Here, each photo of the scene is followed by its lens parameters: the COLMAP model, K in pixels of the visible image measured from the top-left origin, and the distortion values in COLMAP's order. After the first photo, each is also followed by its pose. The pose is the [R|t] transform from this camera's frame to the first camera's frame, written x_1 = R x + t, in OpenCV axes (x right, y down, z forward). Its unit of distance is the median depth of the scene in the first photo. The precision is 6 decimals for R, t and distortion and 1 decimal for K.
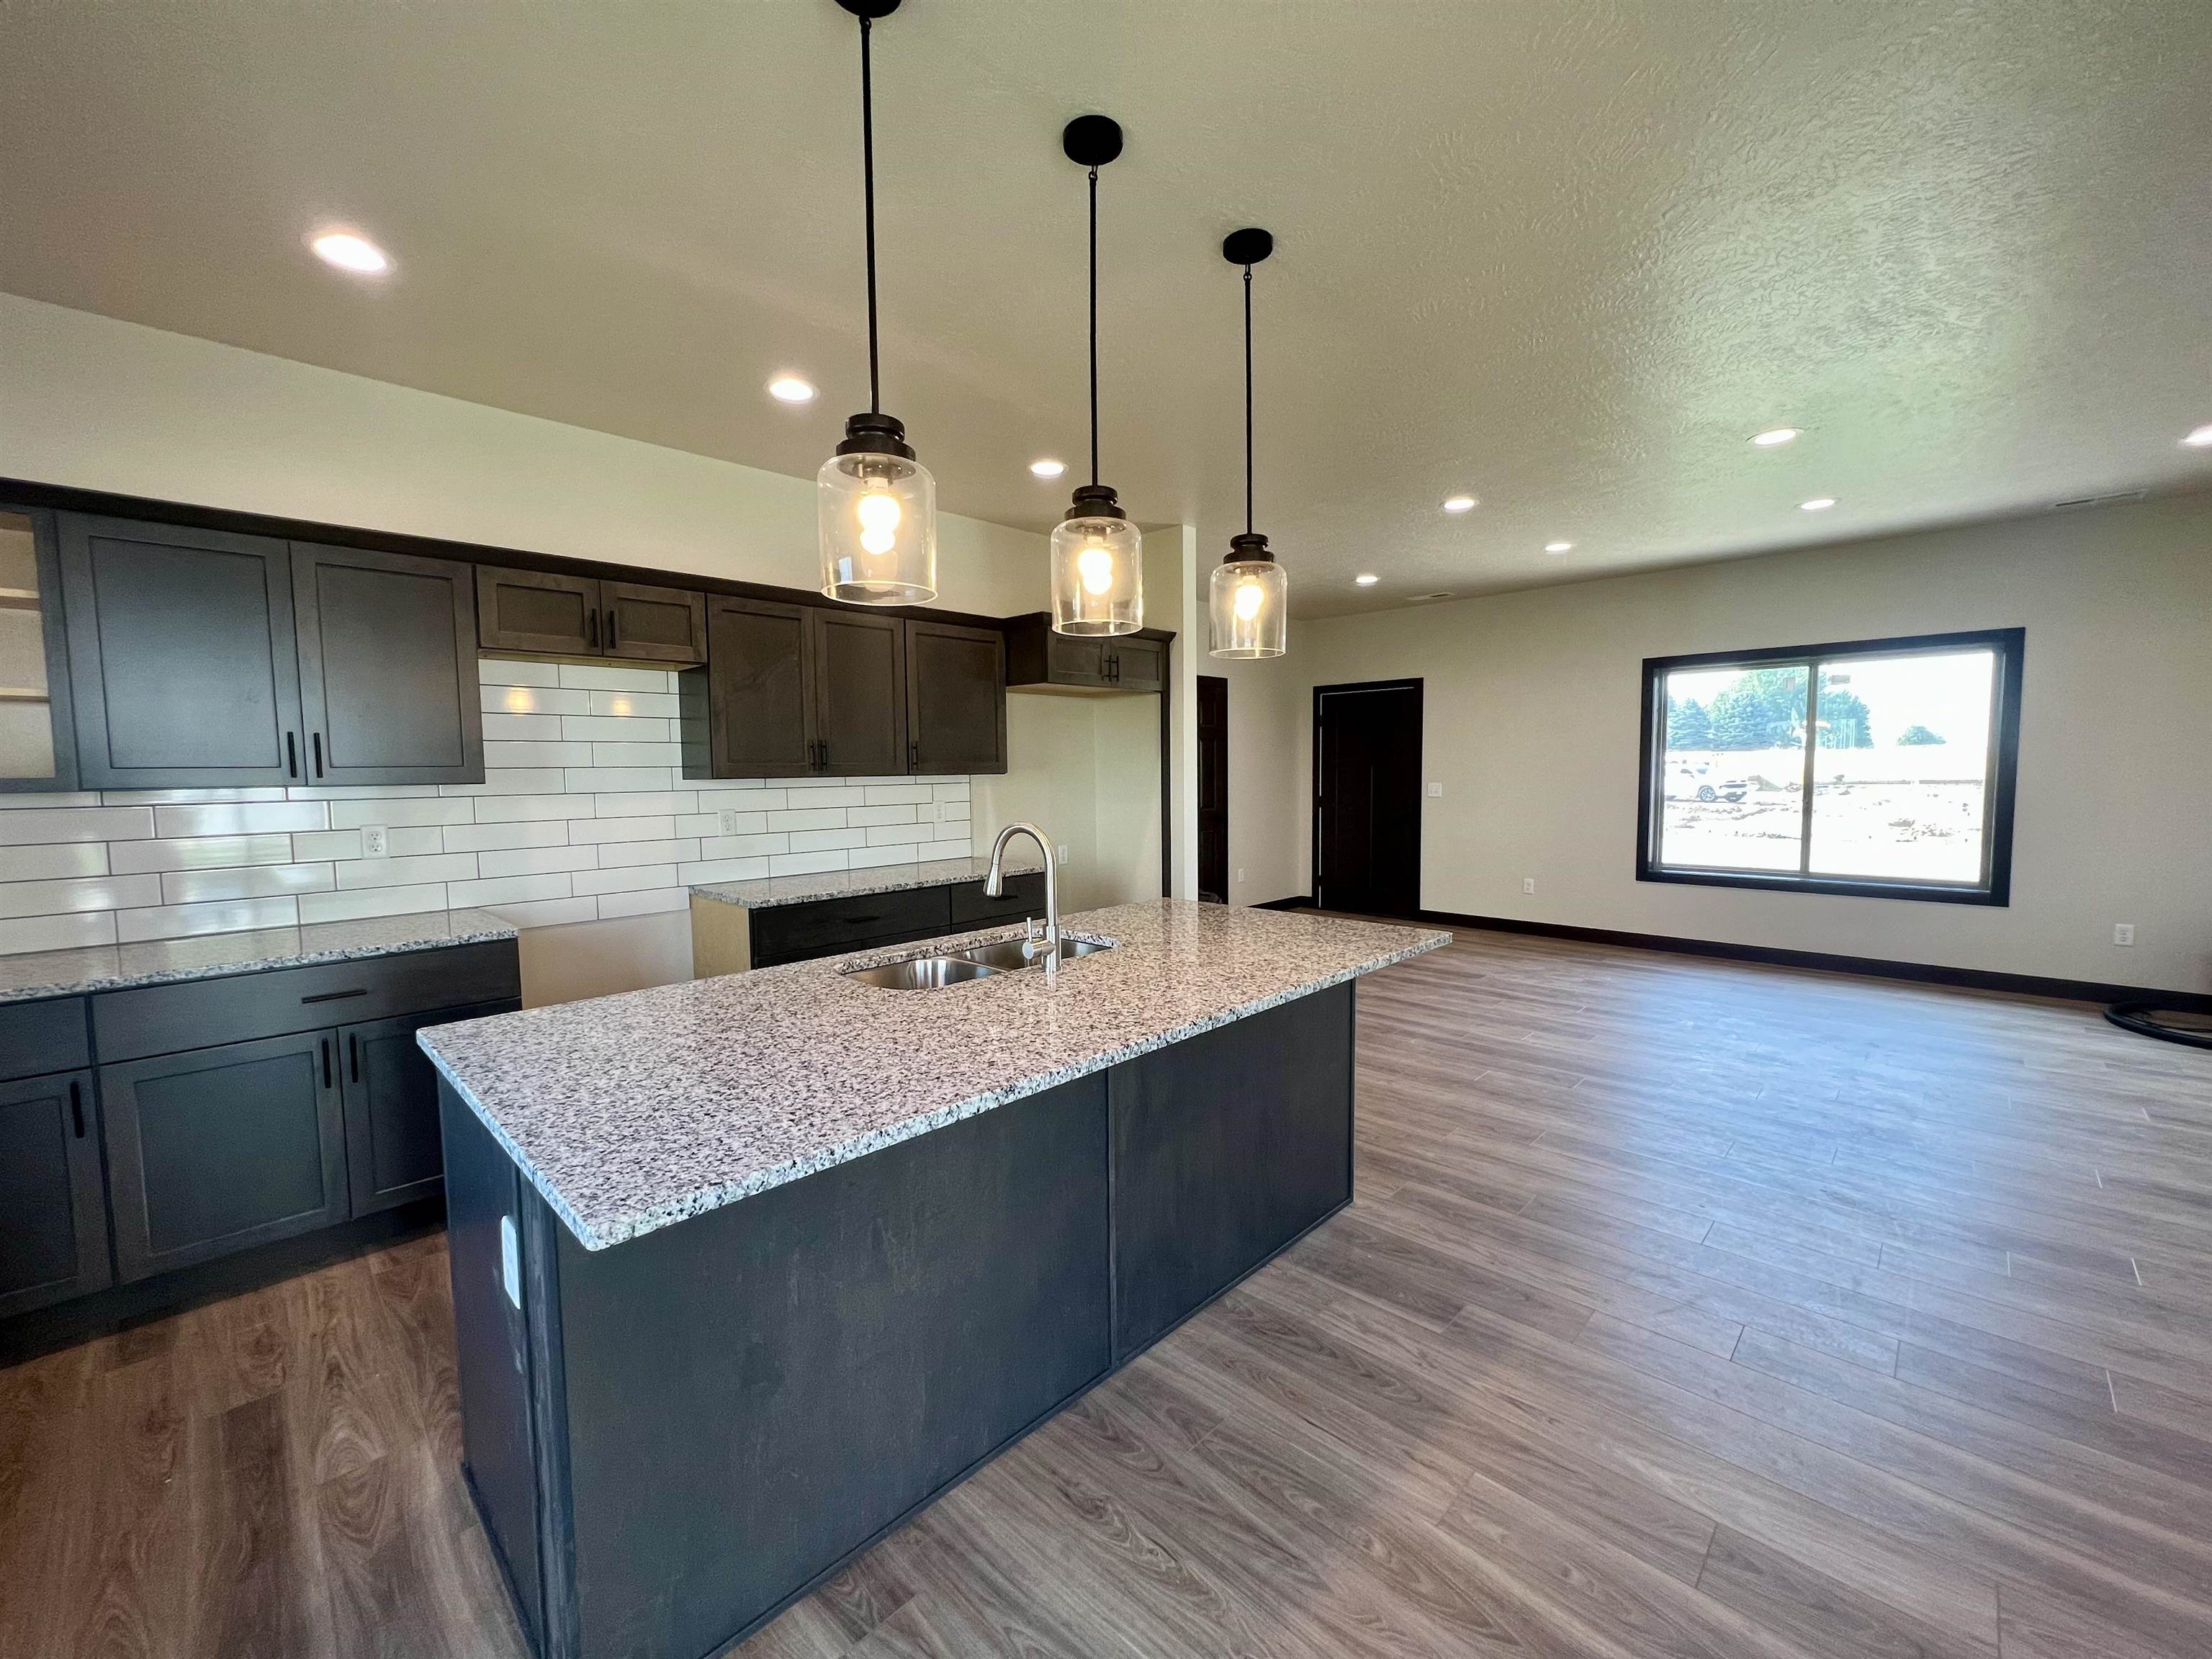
lens RADIAL K [[884.5, 0, 1103.8], [0, 884.5, 833.0], [0, 0, 1]] dist [-0.004505, 0.002155]
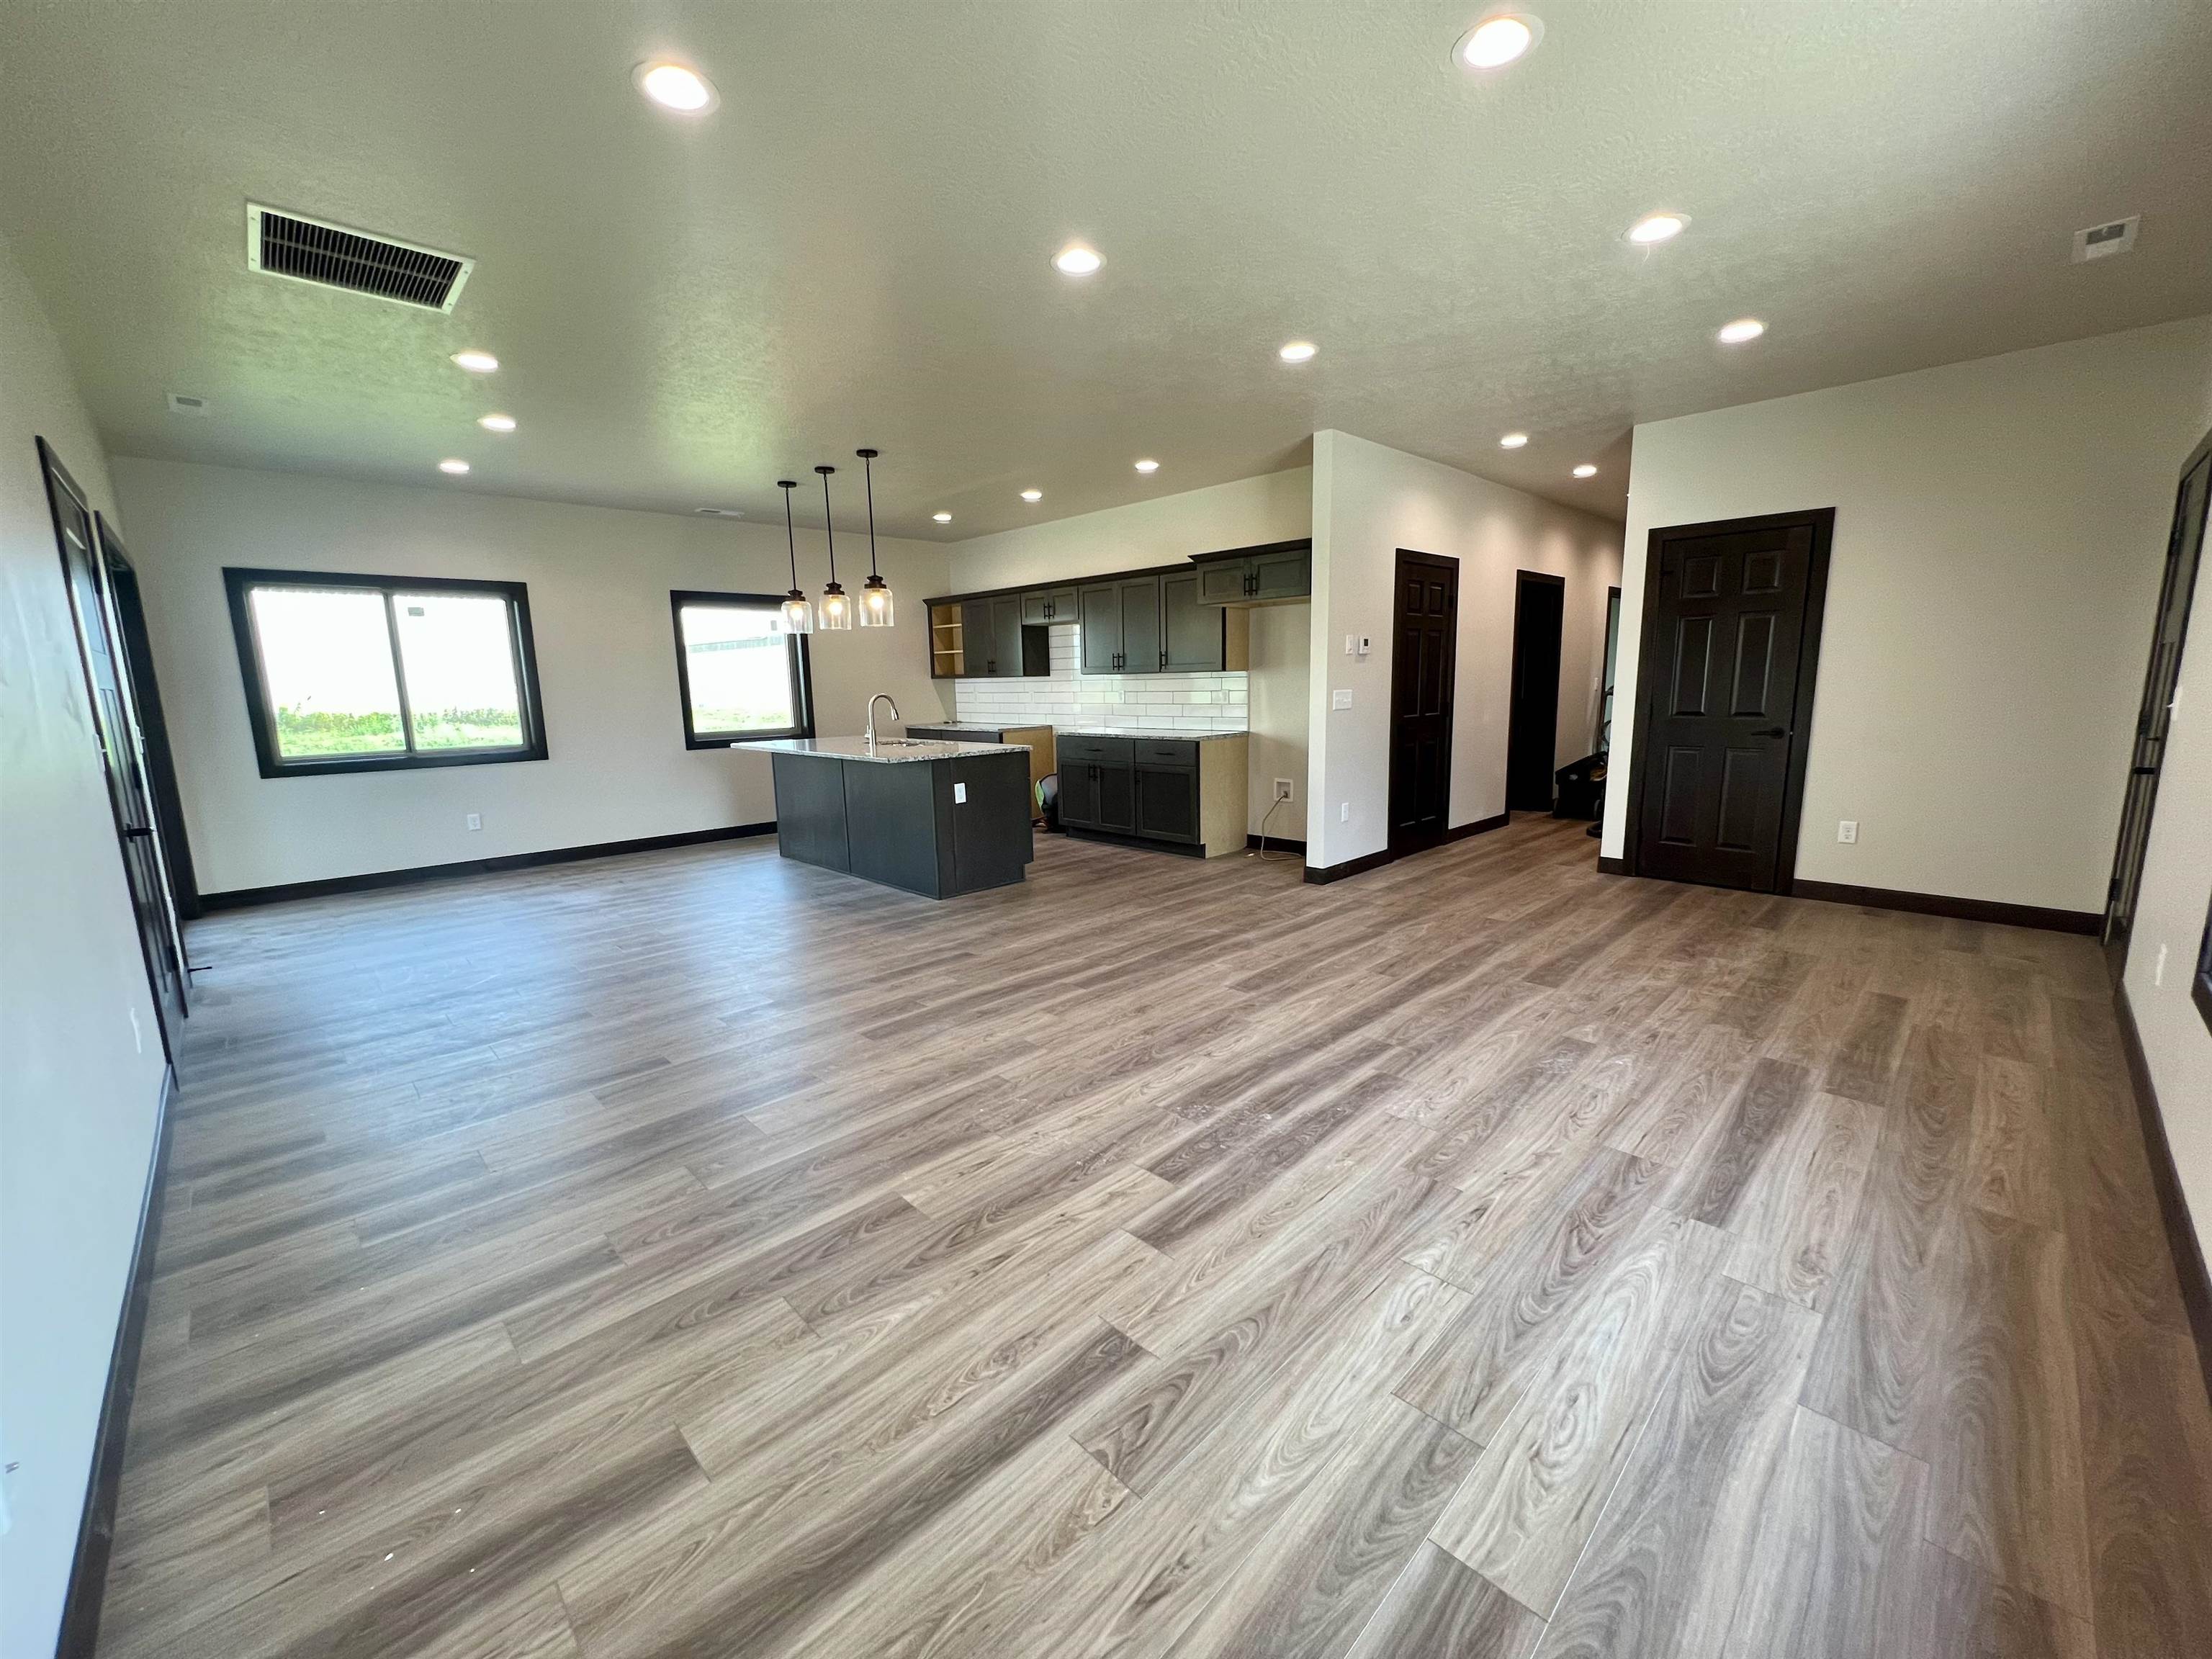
lens RADIAL K [[884.5, 0, 1102.4], [0, 884.5, 829.1], [0, 0, 1]] dist [-0.004505, 0.002155]
pose [[-0.019111, 0.181818, -0.983147, 2.004325], [-0.053313, 0.981742, 0.182594, -0.102209], [0.998395, 0.055904, -0.009069, 1.274827]]
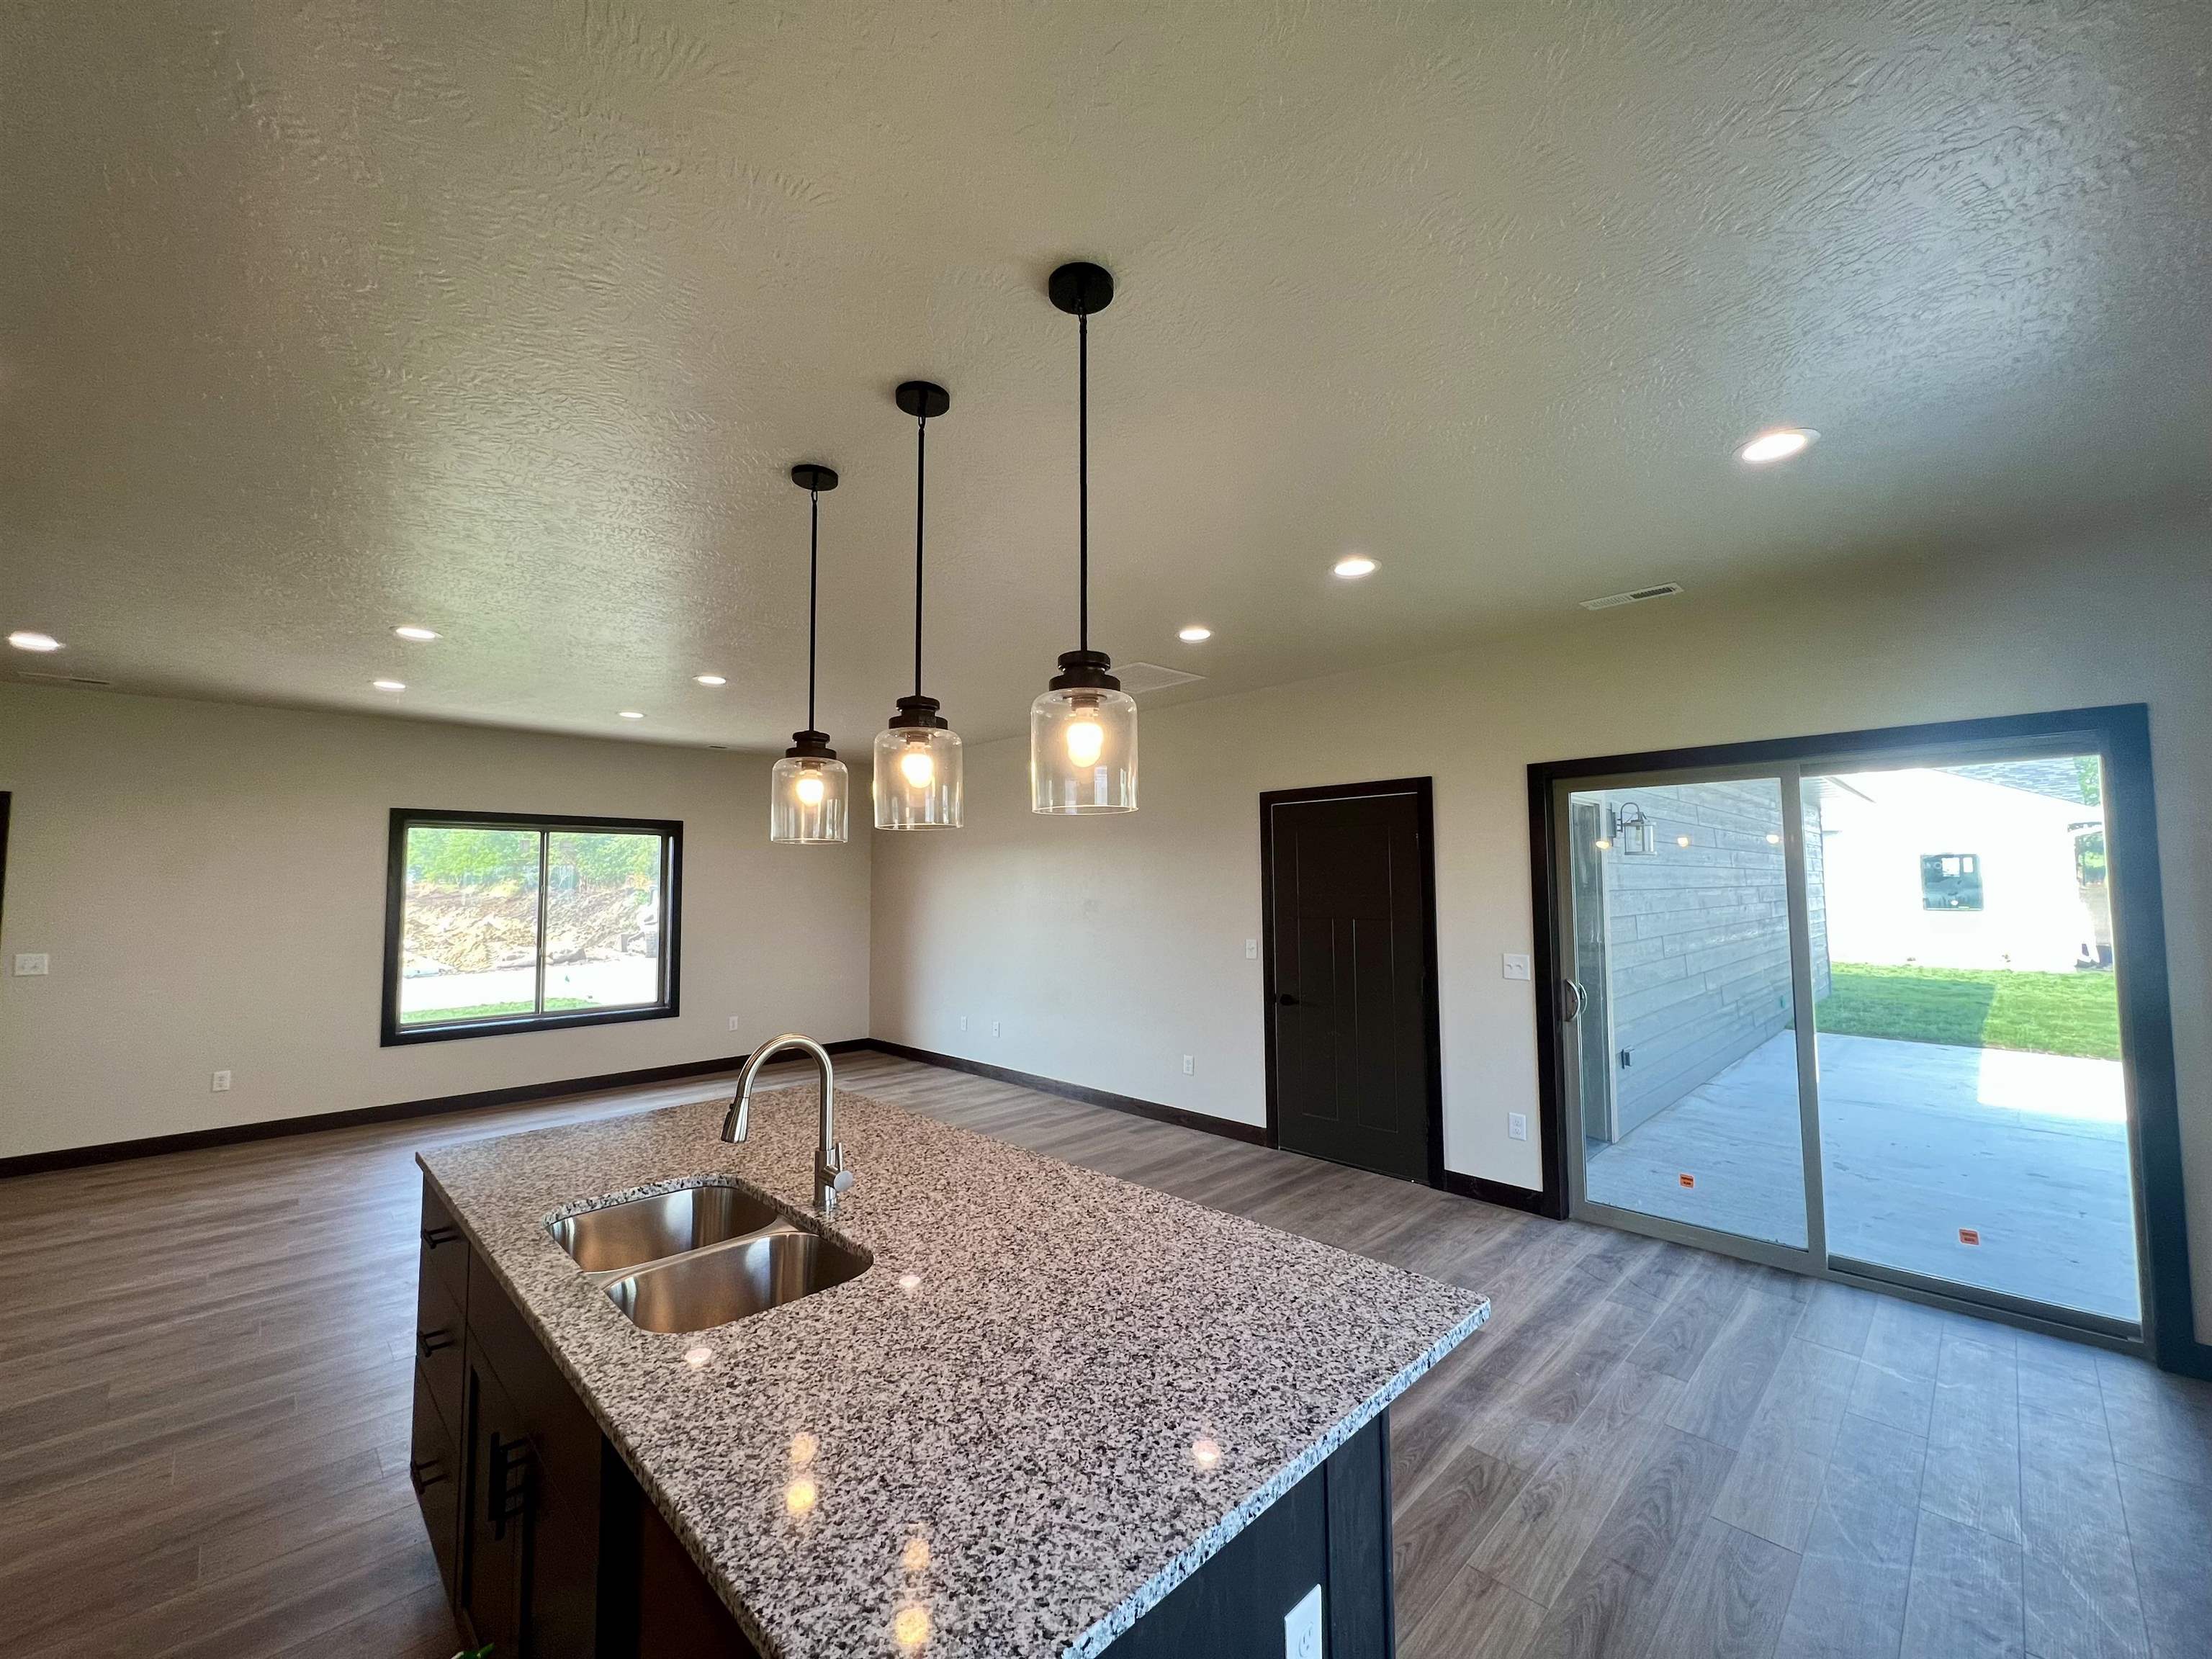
lens RADIAL K [[884.5, 0, 1102.5], [0, 884.5, 833.1], [0, 0, 1]] dist [-0.004505, 0.002155]
pose [[0.015689, 0.073013, 0.997208, -0.668559], [0.080987, 0.993961, -0.074050, -0.082589], [-0.996592, 0.081923, 0.009682, 0.496347]]
